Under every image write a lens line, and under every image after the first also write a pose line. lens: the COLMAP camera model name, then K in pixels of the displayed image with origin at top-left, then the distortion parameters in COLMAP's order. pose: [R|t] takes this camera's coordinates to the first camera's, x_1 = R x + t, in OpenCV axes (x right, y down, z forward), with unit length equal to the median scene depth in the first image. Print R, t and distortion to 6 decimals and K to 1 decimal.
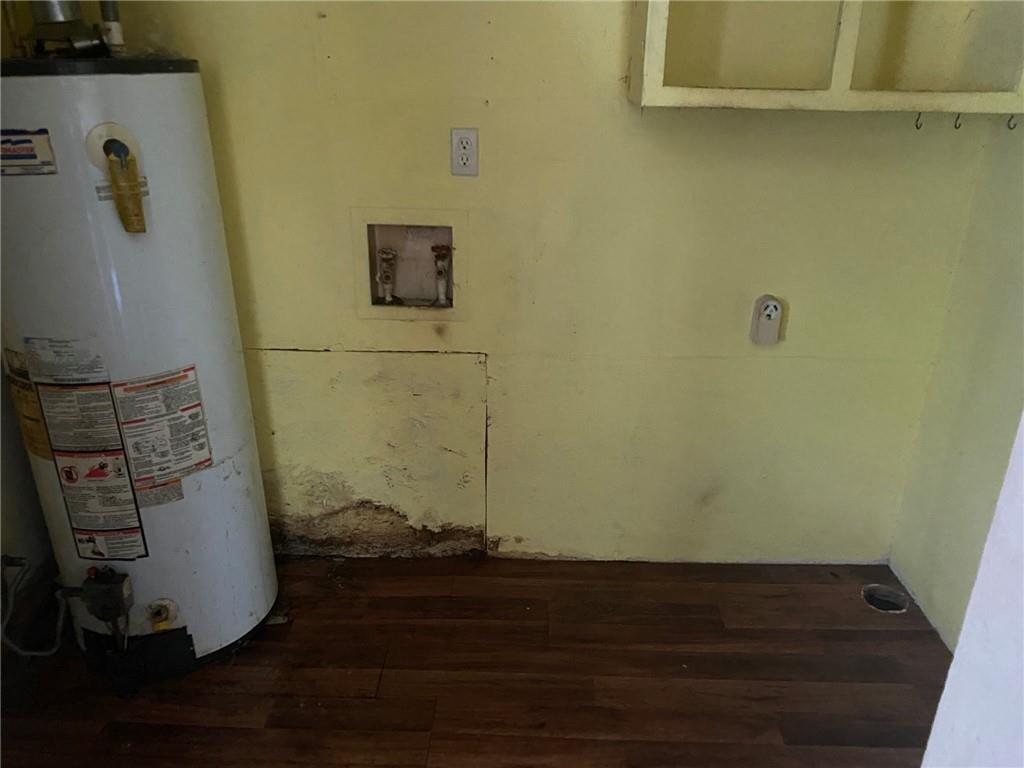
lens RADIAL K [[776.3, 0, 515.1], [0, 776.3, 381.2], [0, 0, 1]] dist [0.003810, -0.003379]
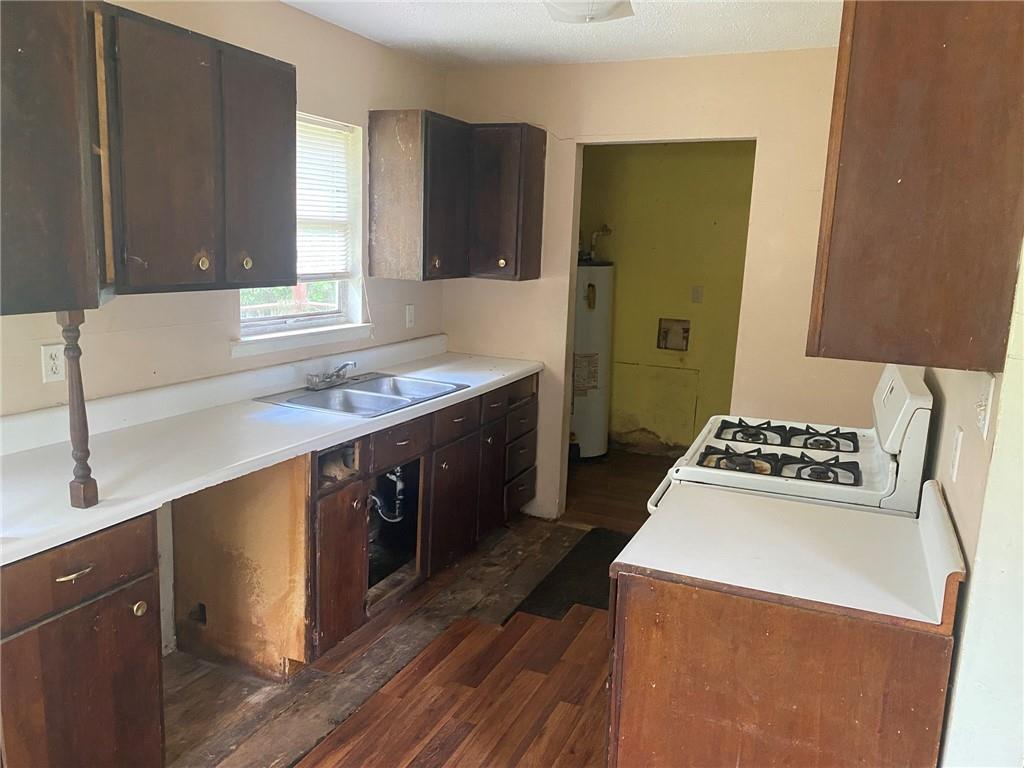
lens RADIAL K [[776.3, 0, 514.1], [0, 776.3, 384.0], [0, 0, 1]] dist [0.003810, -0.003379]
pose [[0.921926, 0.093415, -0.375934, 0.373284], [-0.163331, 0.973743, -0.158582, 0.520929], [0.351249, 0.207603, 0.912976, -1.565562]]
